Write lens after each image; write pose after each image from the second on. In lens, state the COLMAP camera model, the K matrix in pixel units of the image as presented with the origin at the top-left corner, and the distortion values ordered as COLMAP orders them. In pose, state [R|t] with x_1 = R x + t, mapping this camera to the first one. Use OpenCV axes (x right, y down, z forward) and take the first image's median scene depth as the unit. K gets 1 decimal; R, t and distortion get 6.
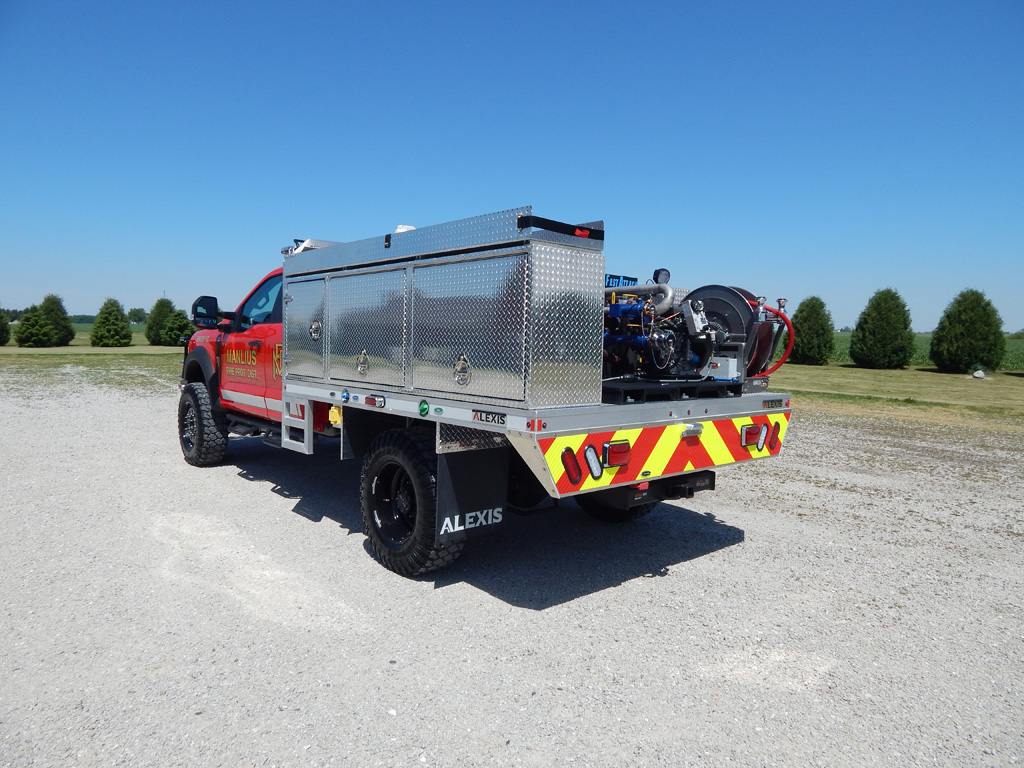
lens RADIAL K [[671.8, 0, 512.0], [0, 671.8, 384.0], [0, 0, 1]] dist [0.001241, -0.003427]
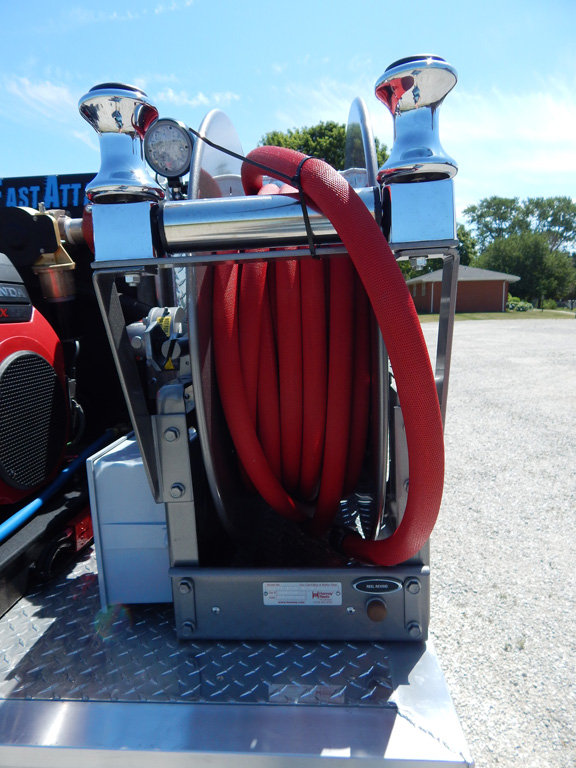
lens RADIAL K [[503.8, 0, 282.7], [0, 503.8, 385.5], [0, 0, 1]] dist [0.001241, -0.003427]
pose [[0.696049, 0.060630, -0.715430, 0.534175], [0.009444, 0.995569, 0.093558, -0.085234], [0.717932, -0.071877, 0.692392, 1.059463]]
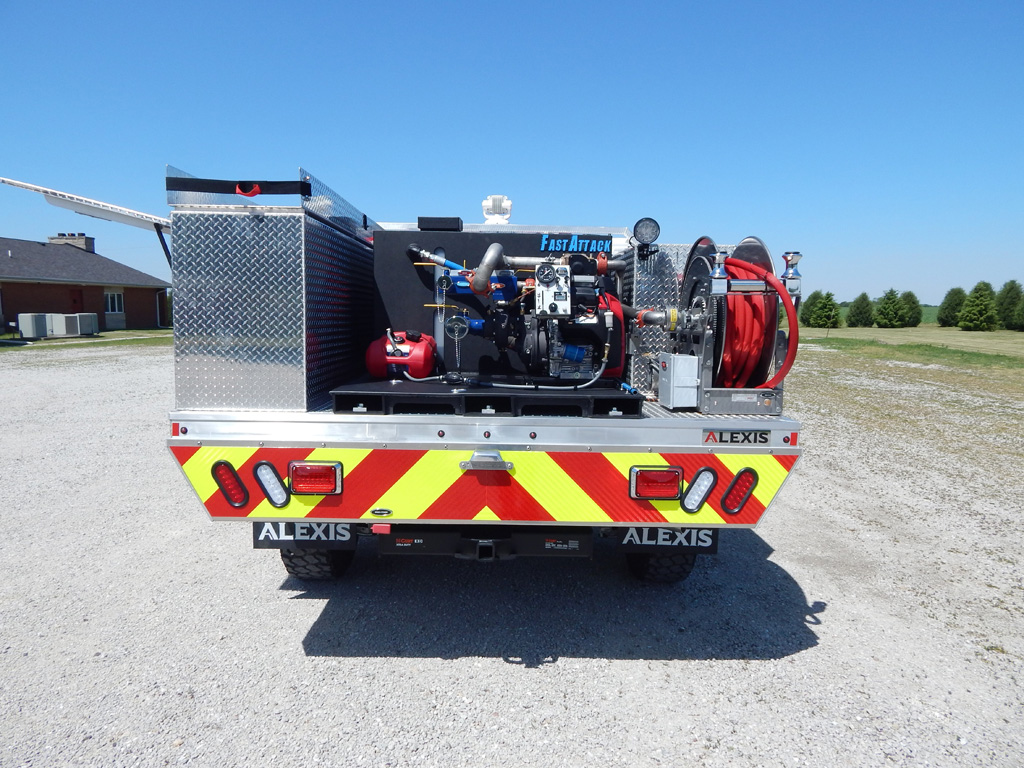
lens RADIAL K [[692.3, 0, 512.0], [0, 692.3, 384.0], [0, 0, 1]] dist [-0.000459, -0.001127]
pose [[0.761122, 0.055859, -0.646199, 0.702749], [-0.040066, 0.998431, 0.039115, -0.034871], [0.647370, -0.003881, 0.762166, 0.475393]]
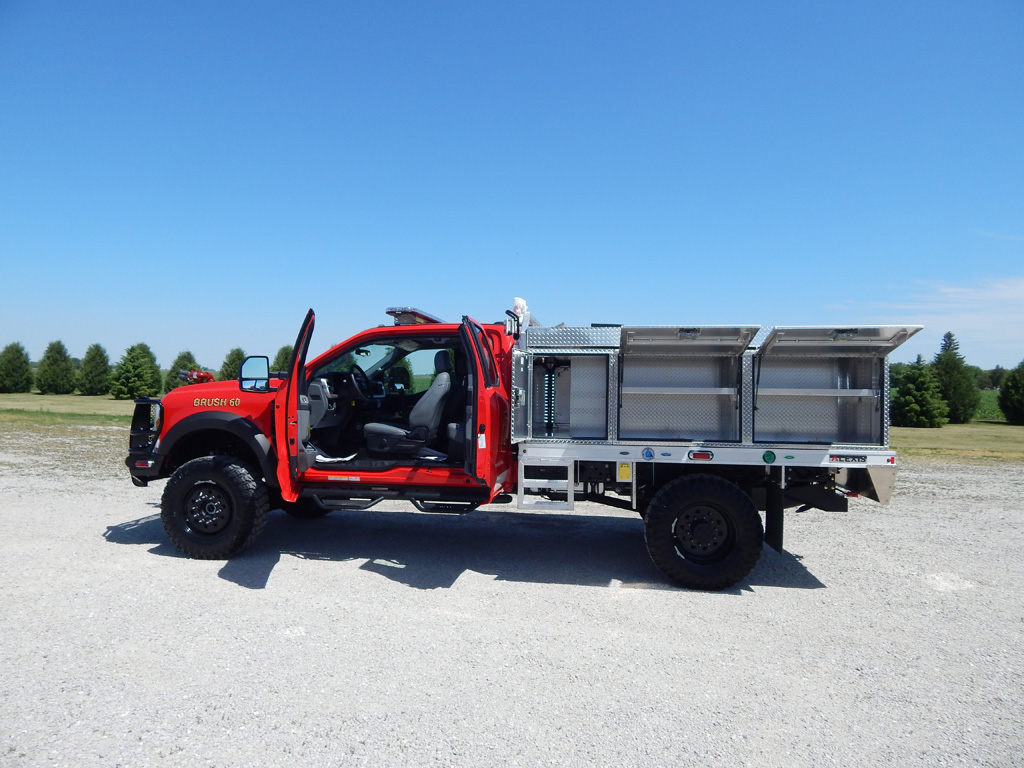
lens RADIAL K [[671.8, 0, 512.0], [0, 671.8, 384.0], [0, 0, 1]] dist [0.001241, -0.003427]
pose [[0.760285, -0.003340, 0.649582, -1.340798], [0.042541, 0.998096, -0.044659, -0.070028], [-0.648196, 0.061588, 0.758979, 0.269082]]
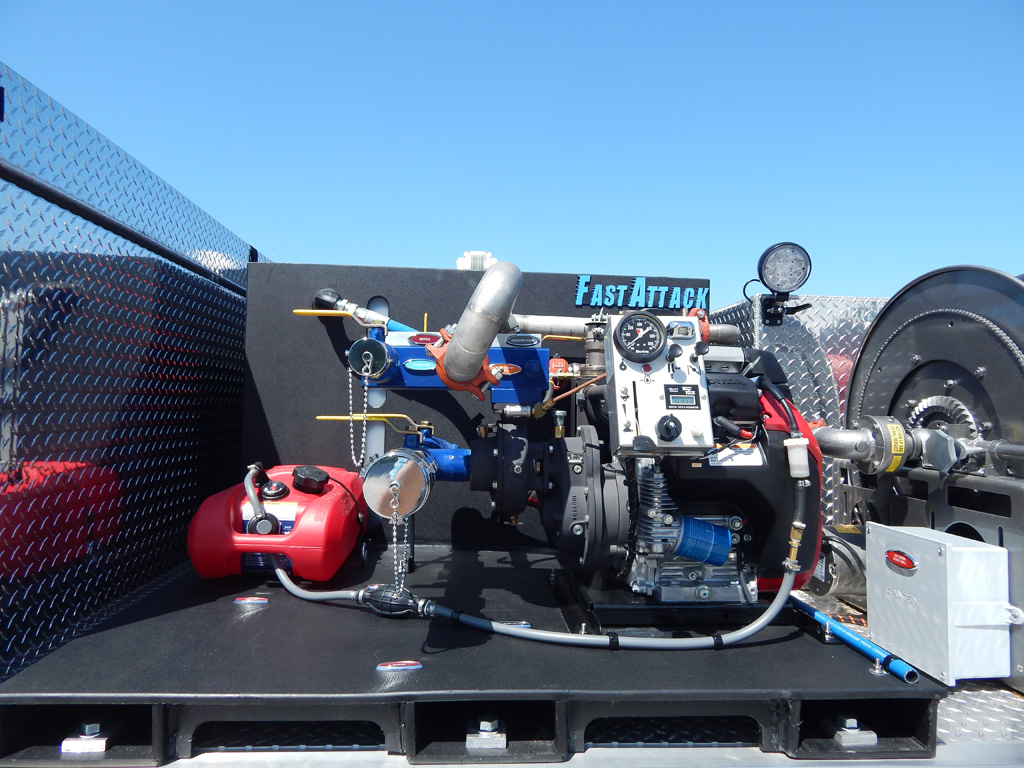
lens RADIAL K [[671.8, 0, 512.0], [0, 671.8, 384.0], [0, 0, 1]] dist [0.001241, -0.003427]
pose [[0.791856, -0.024199, -0.610229, 0.392851], [-0.042024, 0.994687, -0.093978, -0.075705], [0.609261, 0.100061, 0.786631, 0.797067]]
